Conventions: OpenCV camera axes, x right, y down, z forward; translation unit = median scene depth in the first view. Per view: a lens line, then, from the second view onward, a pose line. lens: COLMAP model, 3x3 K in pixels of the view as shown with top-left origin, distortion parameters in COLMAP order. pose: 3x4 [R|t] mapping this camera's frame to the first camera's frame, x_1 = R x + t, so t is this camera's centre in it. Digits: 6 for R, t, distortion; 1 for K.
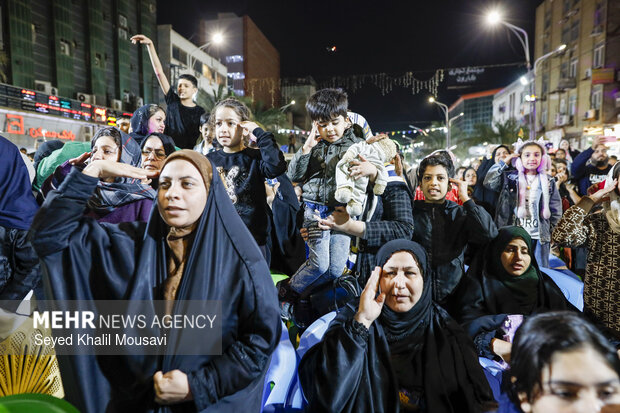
lens RADIAL K [[417.0, 0, 310.6], [0, 417.0, 209.1], [0, 0, 1]] dist [-0.008820, 0.009746]
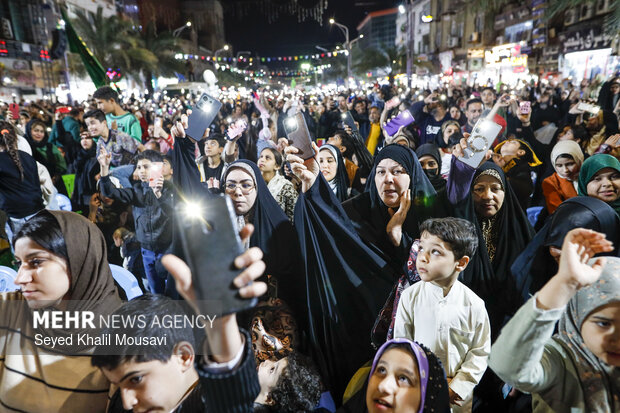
lens RADIAL K [[417.0, 0, 307.7], [0, 417.0, 210.7], [0, 0, 1]] dist [-0.008820, 0.009746]
pose [[0.982490, -0.076614, 0.169834, 0.033619], [0.043768, 0.980940, 0.189319, -0.010676], [-0.181102, -0.178571, 0.967117, -0.031814]]
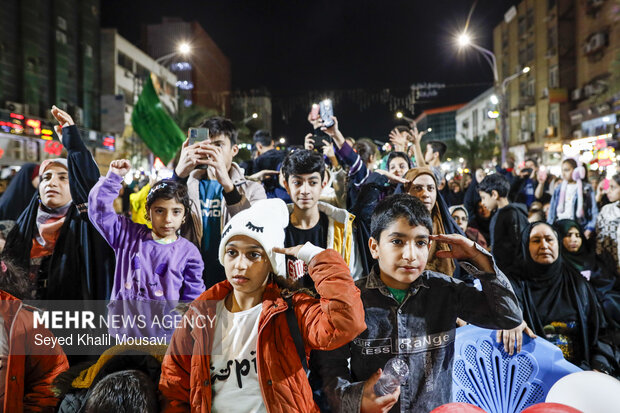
lens RADIAL K [[460.1, 0, 337.8], [0, 460.1, 192.6], [0, 0, 1]] dist [-0.006588, 0.010832]
pose [[0.986559, -0.013043, 0.162882, -0.033525], [0.026614, 0.996325, -0.081416, 0.003371], [-0.161222, 0.084657, 0.983281, -0.025620]]
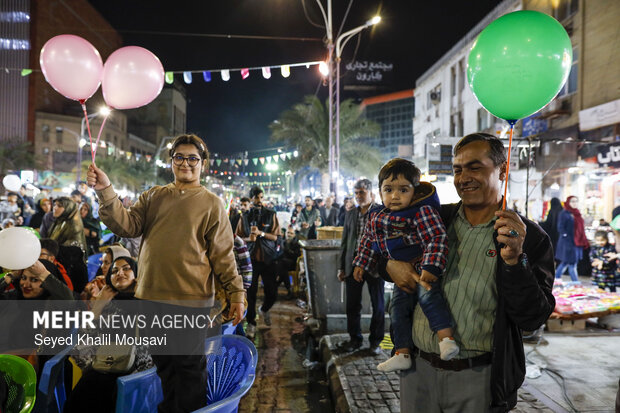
lens RADIAL K [[417.0, 0, 308.8], [0, 417.0, 204.2], [0, 0, 1]] dist [-0.008820, 0.009746]
pose [[0.974575, 0.030699, 0.221950, 0.274430], [-0.009418, 0.995307, -0.096310, -0.068182], [-0.223865, 0.091771, 0.970290, 0.788655]]
